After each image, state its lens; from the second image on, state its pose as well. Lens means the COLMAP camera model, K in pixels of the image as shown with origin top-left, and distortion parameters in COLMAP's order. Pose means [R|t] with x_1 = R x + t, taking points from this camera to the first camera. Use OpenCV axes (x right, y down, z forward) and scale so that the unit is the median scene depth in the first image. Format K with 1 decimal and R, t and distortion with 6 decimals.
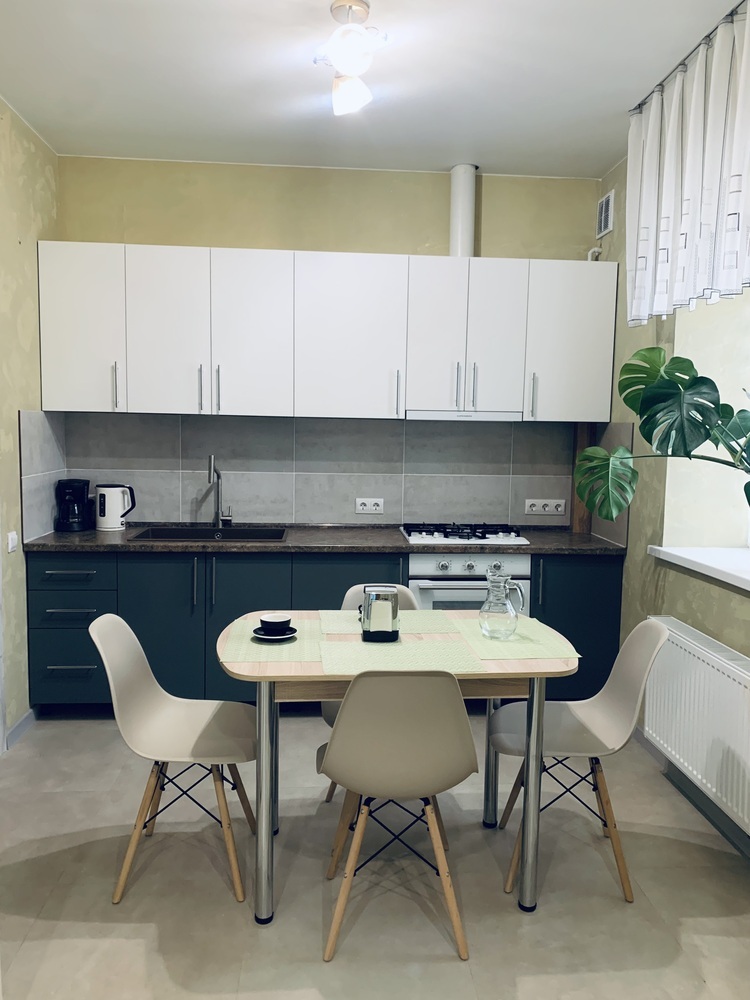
lens RADIAL K [[768.6, 0, 372.1], [0, 768.6, 497.2], [0, 0, 1]] dist [0.071842, -0.076882]
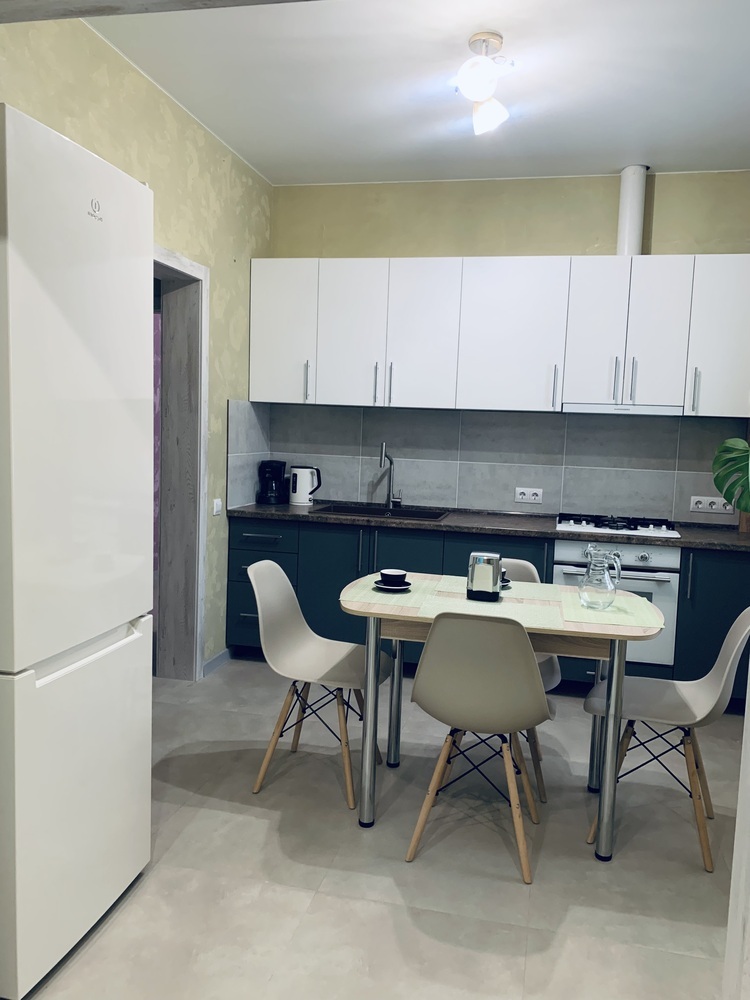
lens RADIAL K [[768.6, 0, 380.2], [0, 768.6, 494.6], [0, 0, 1]] dist [0.071842, -0.076882]
pose [[0.956816, 0.045785, -0.287065, 0.119574], [-0.050076, 0.998716, -0.007619, 0.032675], [0.286347, 0.021665, 0.957881, -0.077545]]
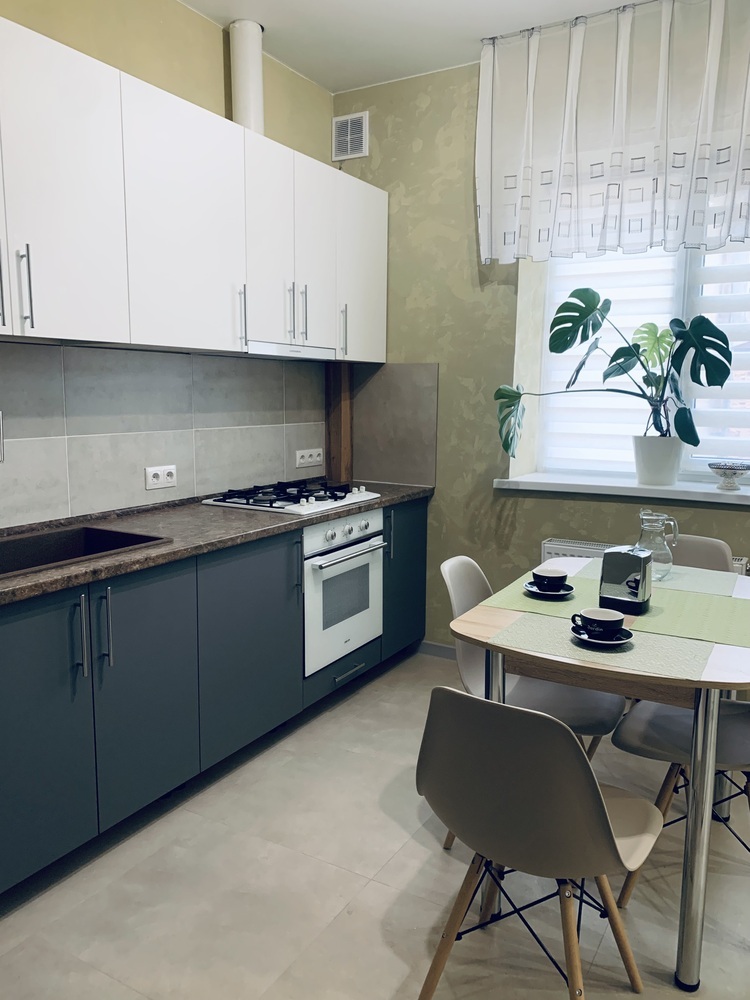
lens RADIAL K [[768.6, 0, 384.0], [0, 768.6, 497.8], [0, 0, 1]] dist [0.071842, -0.076882]
pose [[0.543910, -0.127579, 0.829389, -0.550263], [0.079378, 0.991765, 0.100501, -0.028160], [-0.835381, 0.011171, 0.549558, 0.503342]]
